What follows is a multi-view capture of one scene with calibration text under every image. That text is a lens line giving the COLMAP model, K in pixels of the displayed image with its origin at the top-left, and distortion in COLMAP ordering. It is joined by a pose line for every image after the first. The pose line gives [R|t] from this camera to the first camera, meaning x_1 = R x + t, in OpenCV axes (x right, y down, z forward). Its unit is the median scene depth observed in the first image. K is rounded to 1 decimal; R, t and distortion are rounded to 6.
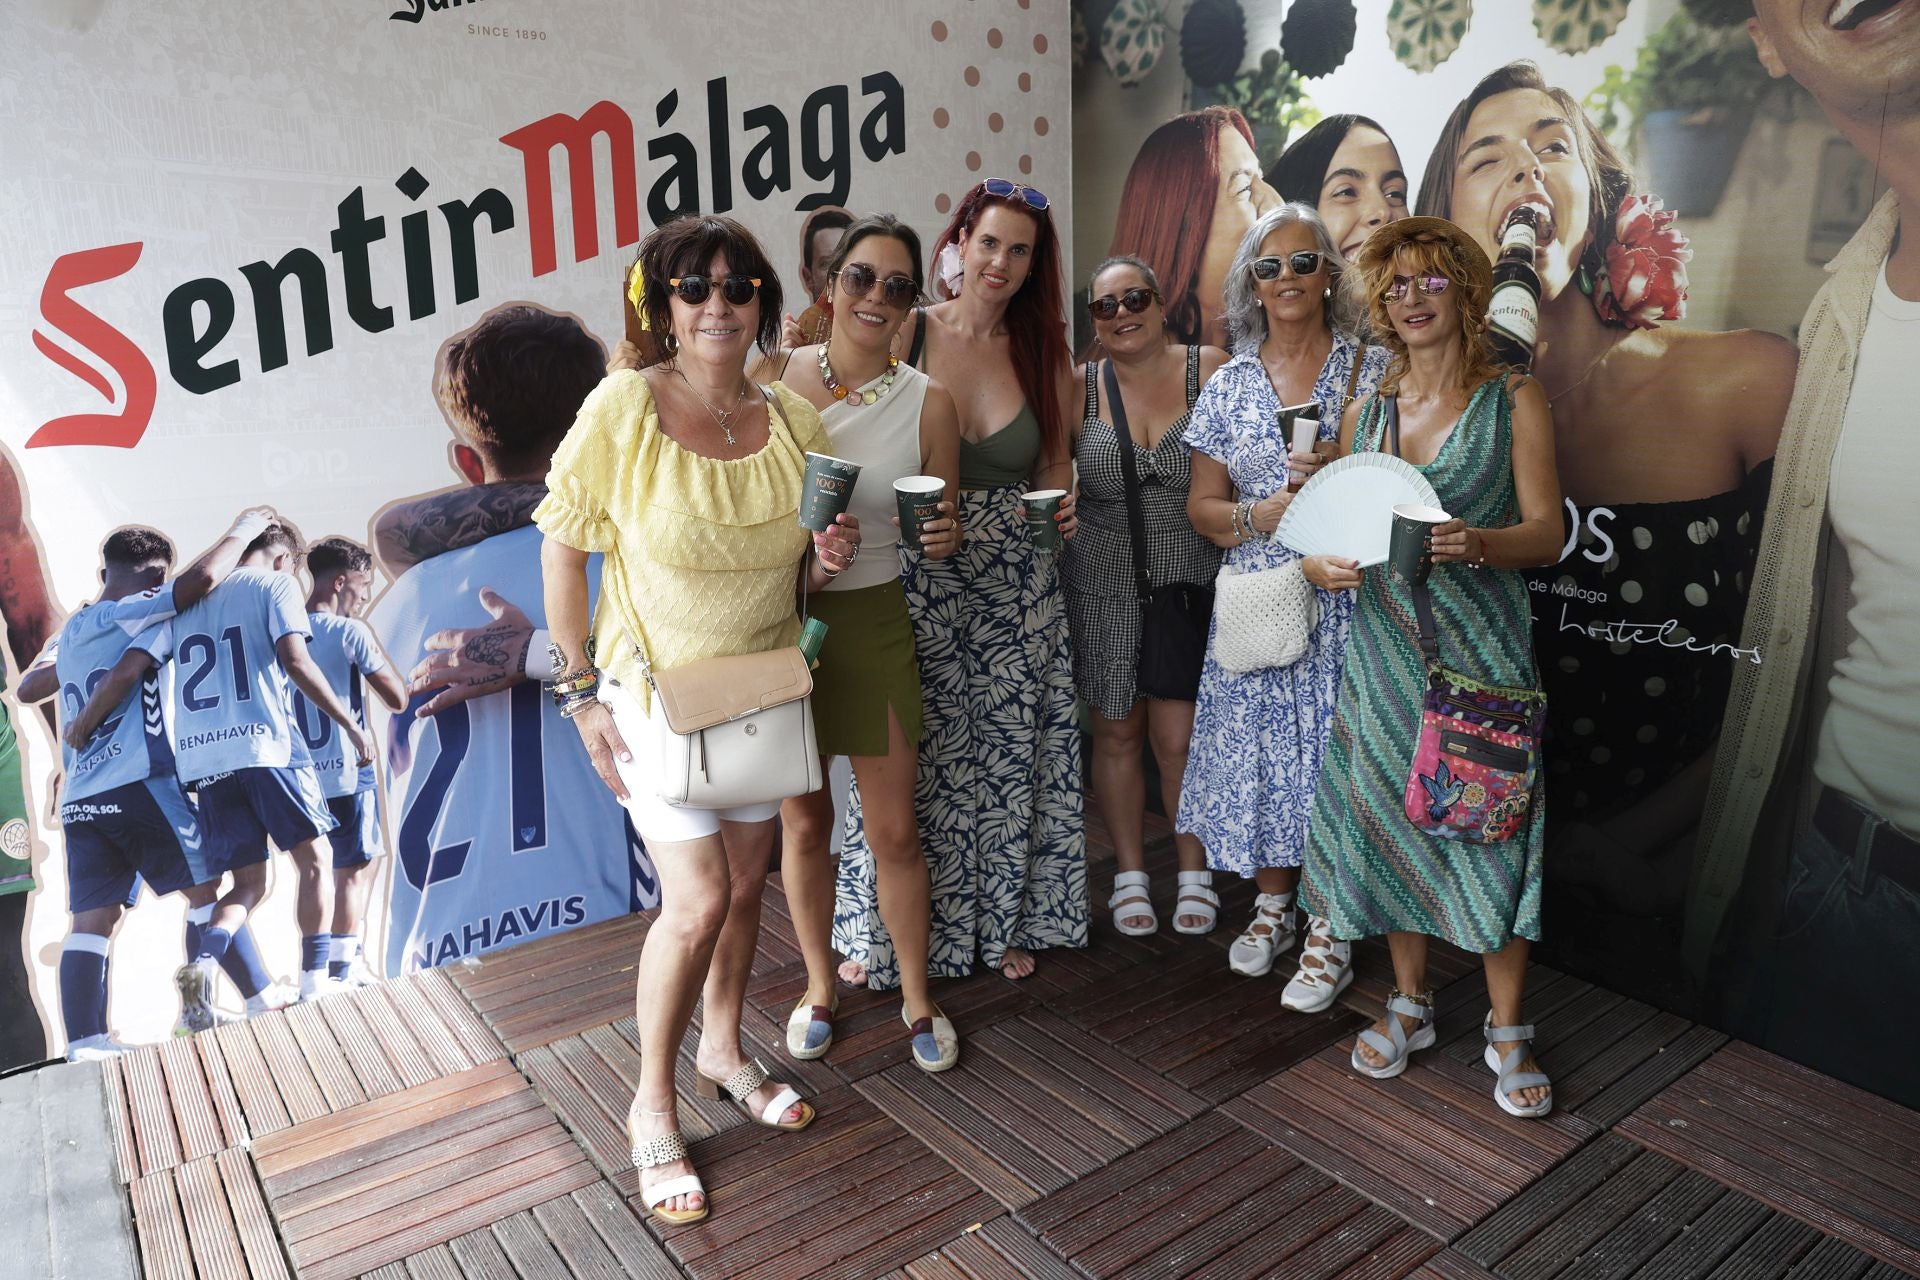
lens RADIAL K [[1354.0, 0, 931.1], [0, 1354.0, 624.6], [0, 0, 1]] dist [-0.112197, 0.090560]
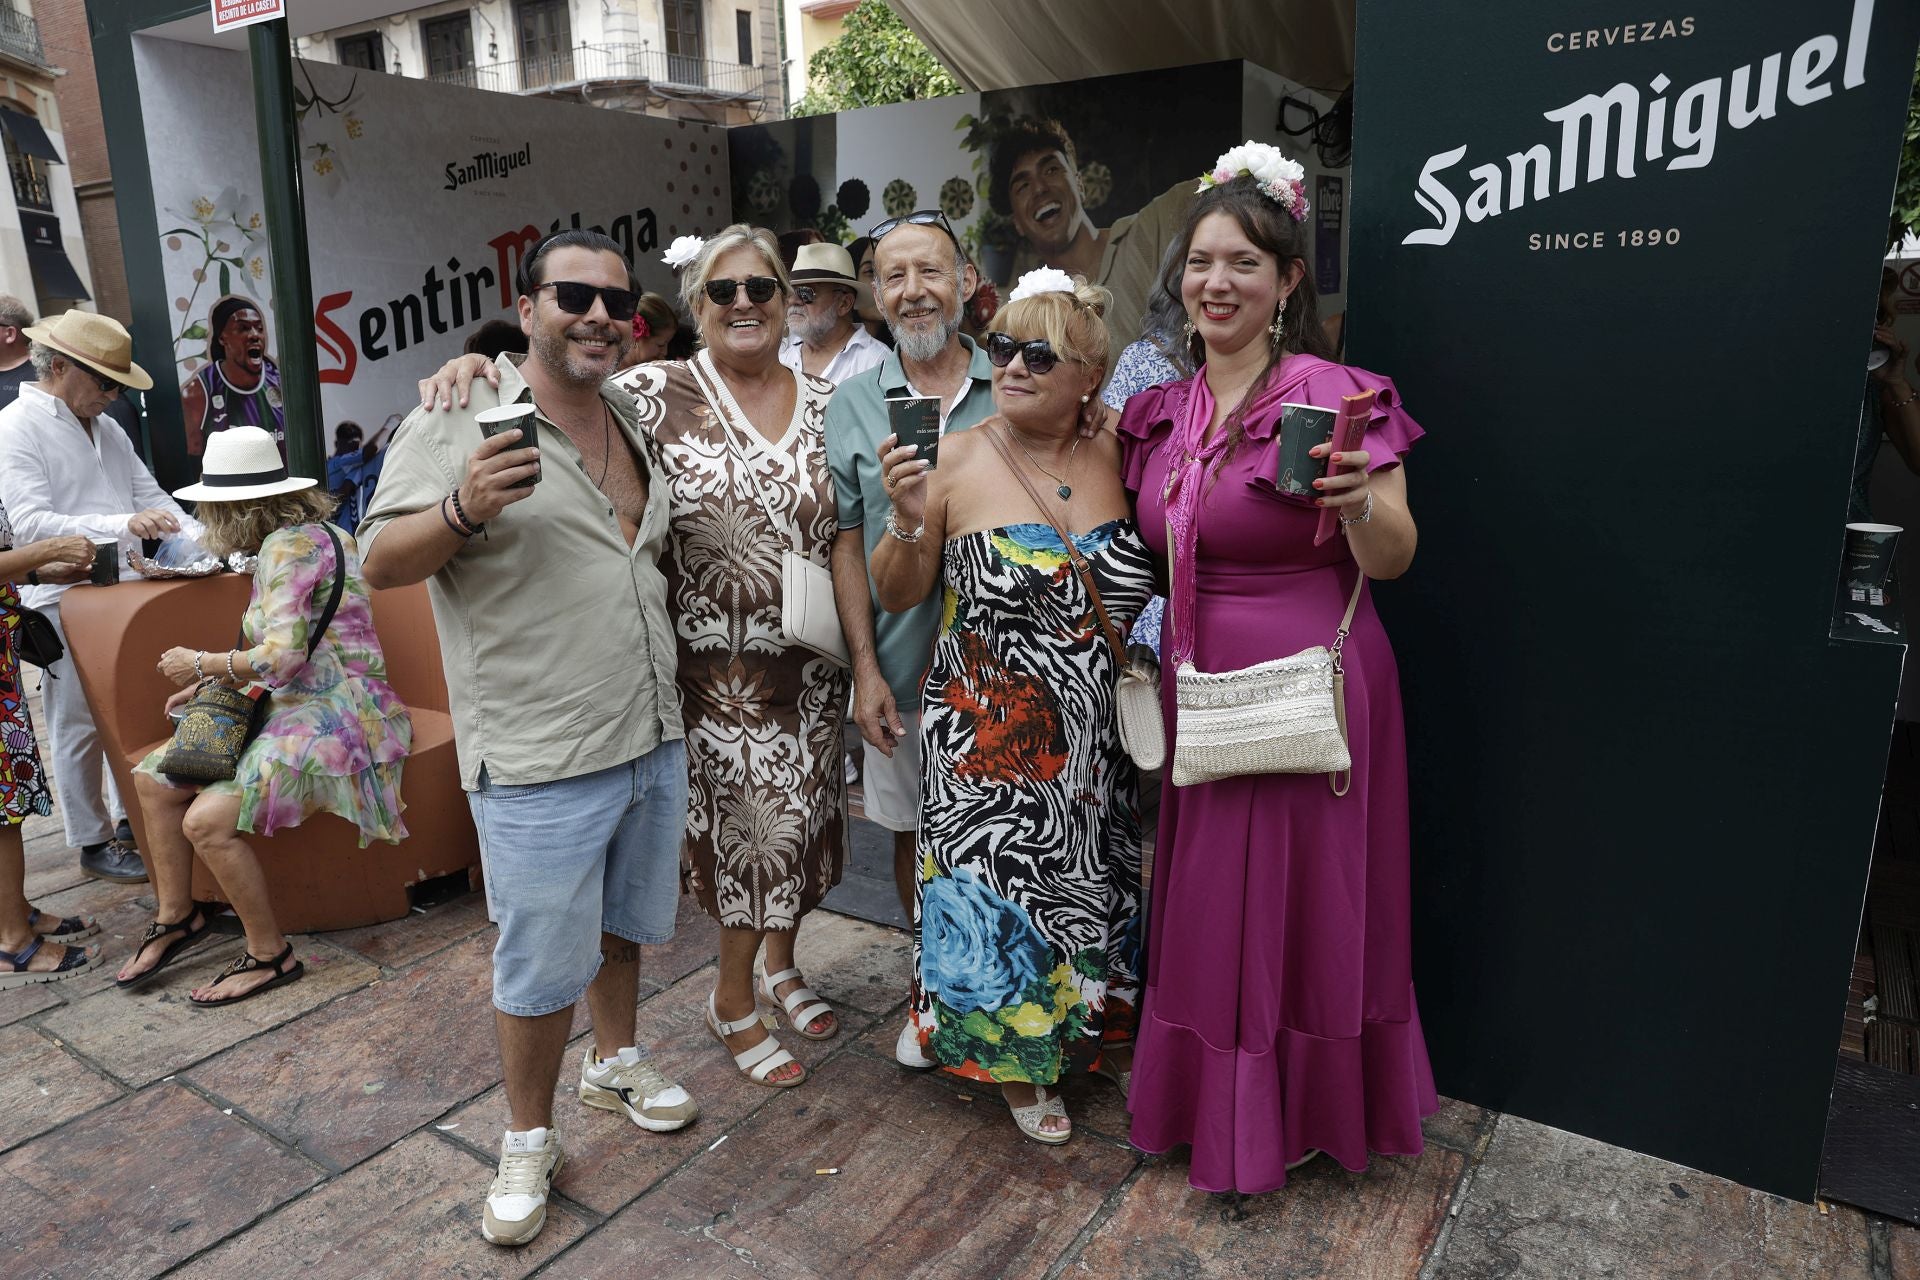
lens RADIAL K [[1340.5, 0, 953.7], [0, 1340.5, 661.3], [0, 0, 1]] dist [-0.110774, 0.079289]
pose [[0.938457, -0.077525, 0.336583, -0.406195], [0.074620, 0.996979, 0.021580, 0.330713], [-0.337239, 0.004864, 0.941407, -1.303506]]
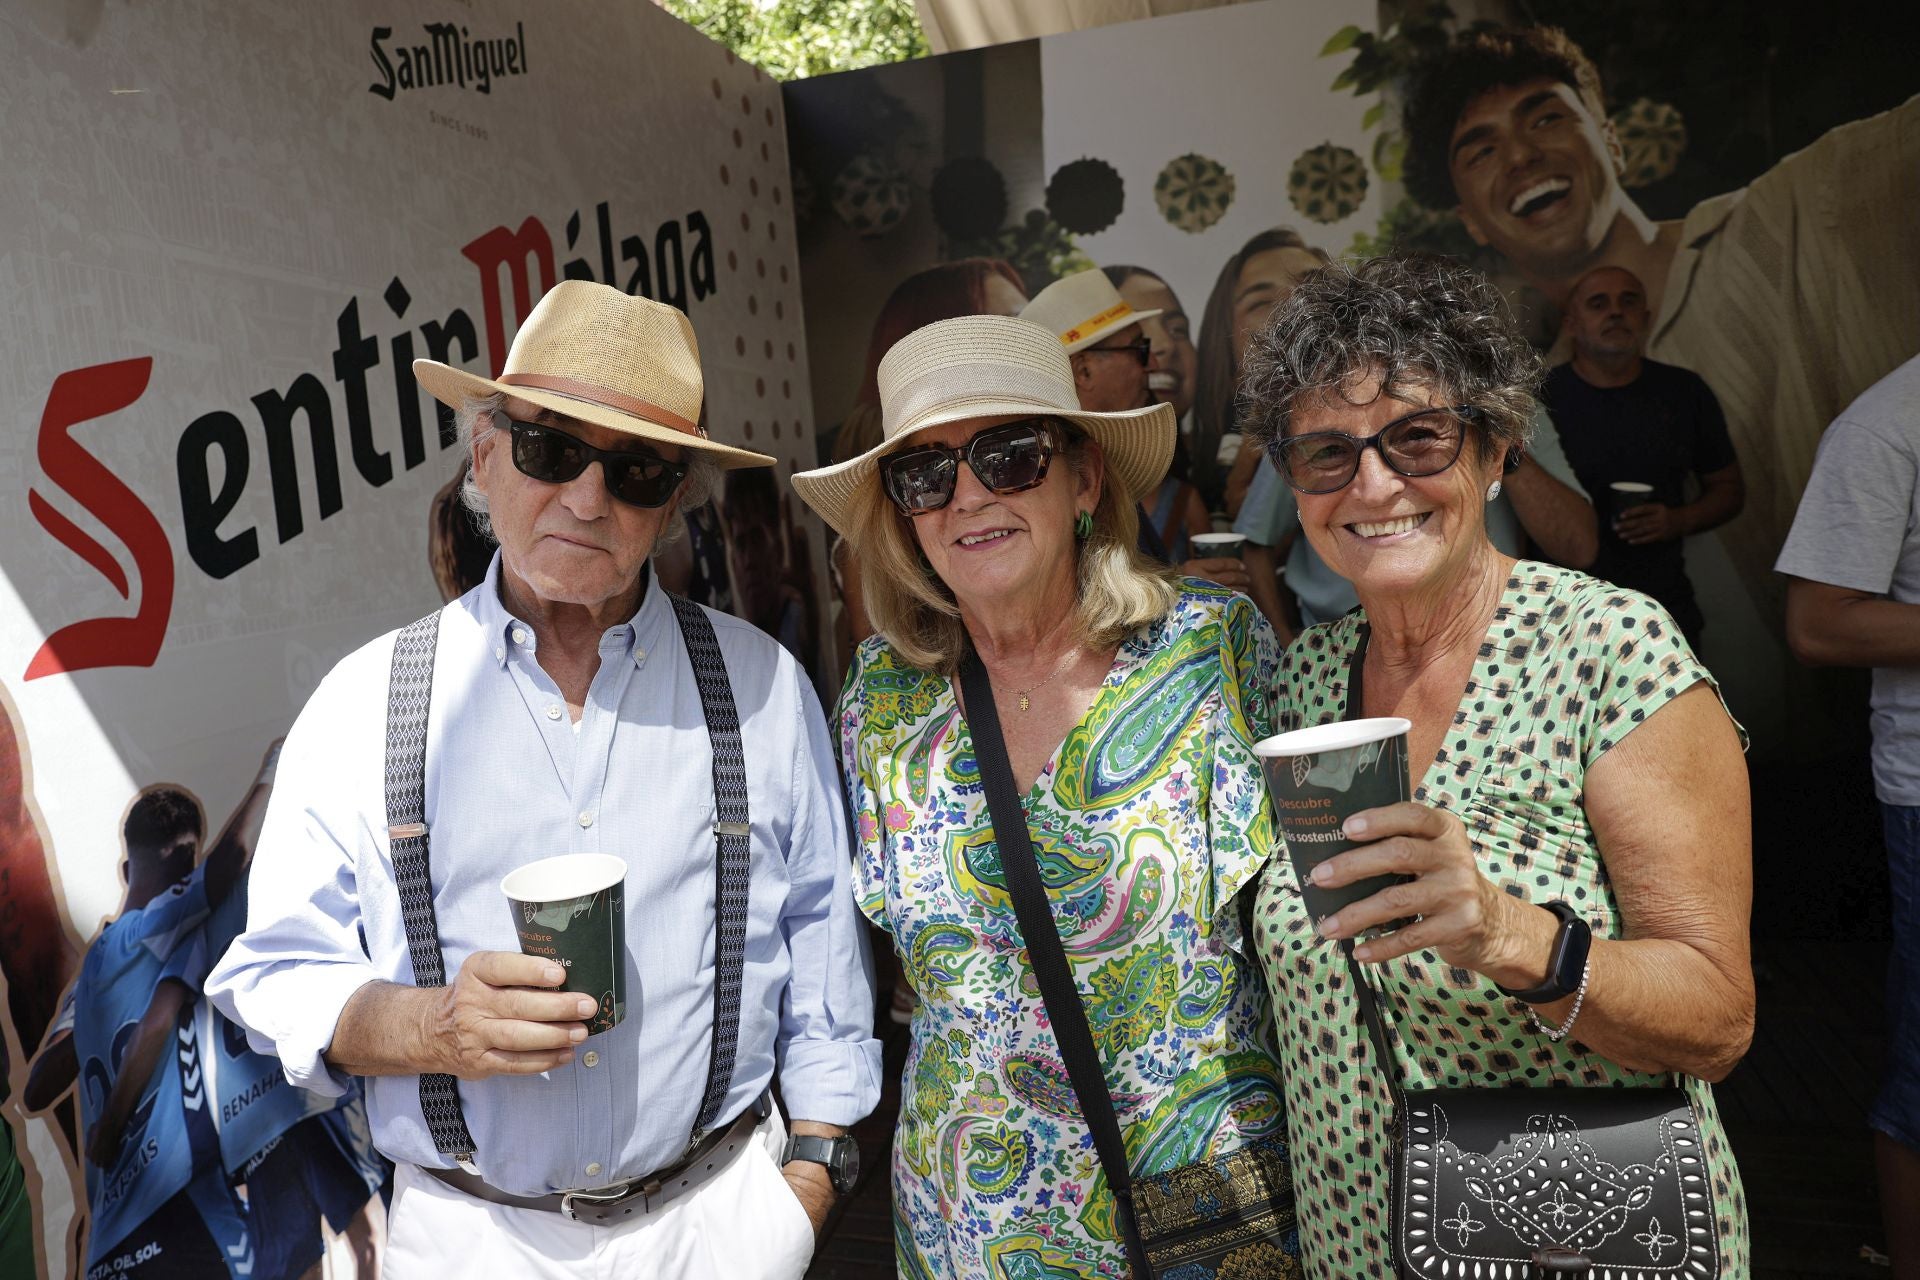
lens RADIAL K [[1354.0, 0, 931.1], [0, 1354.0, 624.6], [0, 0, 1]] dist [-0.112197, 0.090560]
pose [[0.780132, -0.121366, 0.613730, -0.663518], [0.204210, 0.976670, -0.066439, -0.030637], [-0.591348, 0.177161, 0.786715, 0.241339]]
